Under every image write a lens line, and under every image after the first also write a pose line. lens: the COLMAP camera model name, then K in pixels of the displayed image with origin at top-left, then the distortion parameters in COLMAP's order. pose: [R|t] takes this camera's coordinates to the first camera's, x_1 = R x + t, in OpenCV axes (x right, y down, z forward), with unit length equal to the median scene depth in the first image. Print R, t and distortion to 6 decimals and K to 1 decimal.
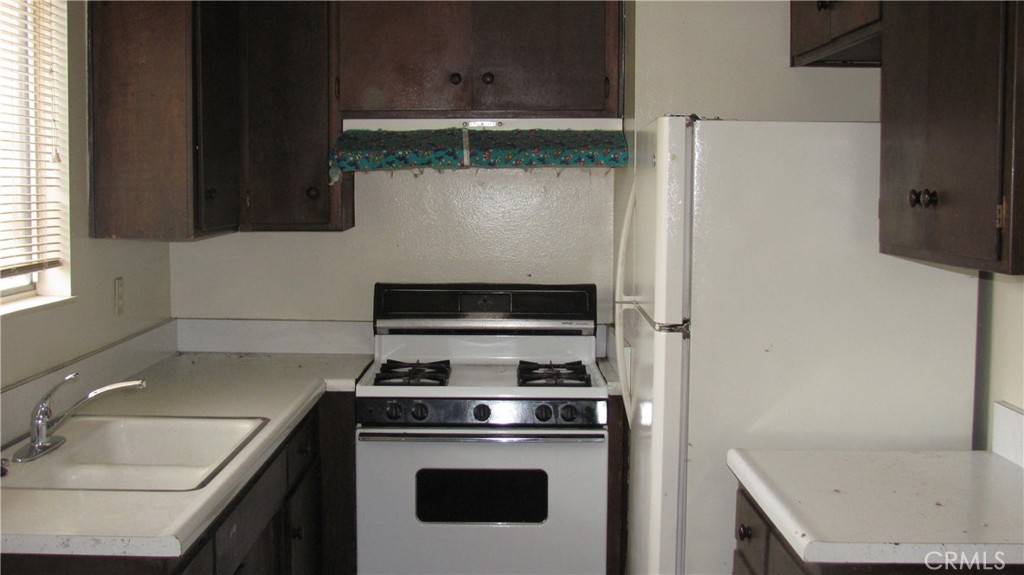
lens RADIAL K [[1346.0, 0, 510.1], [0, 1346.0, 293.5], [0, 0, 1]] dist [-0.127742, 0.000000]
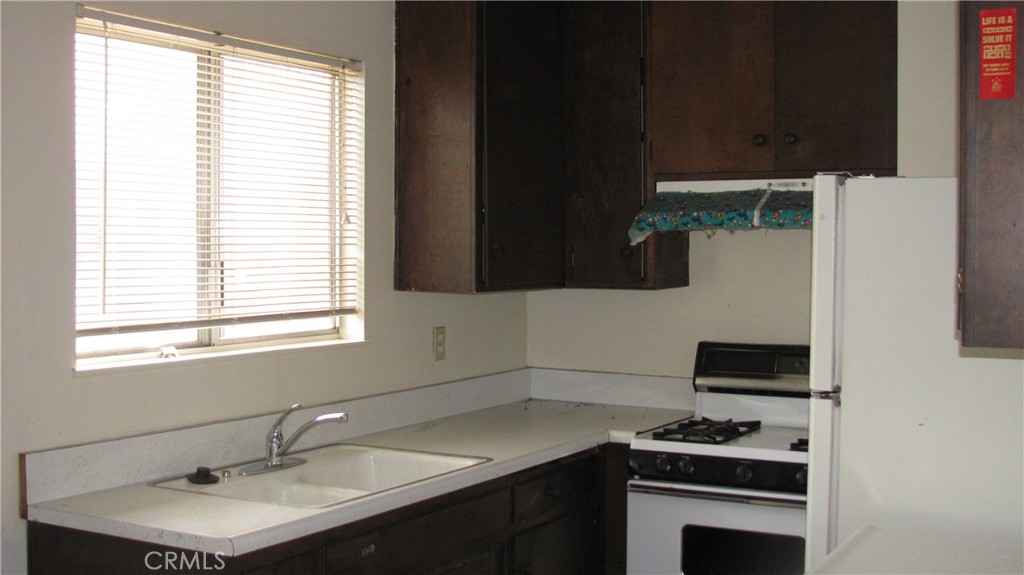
lens RADIAL K [[1346.0, 0, 509.2], [0, 1346.0, 283.4], [0, 0, 1]] dist [-0.127742, 0.000000]
pose [[0.873267, 0.016337, -0.486968, 0.293589], [-0.041826, 0.998262, -0.041515, -0.003529], [0.485444, 0.056622, 0.872432, 0.041621]]
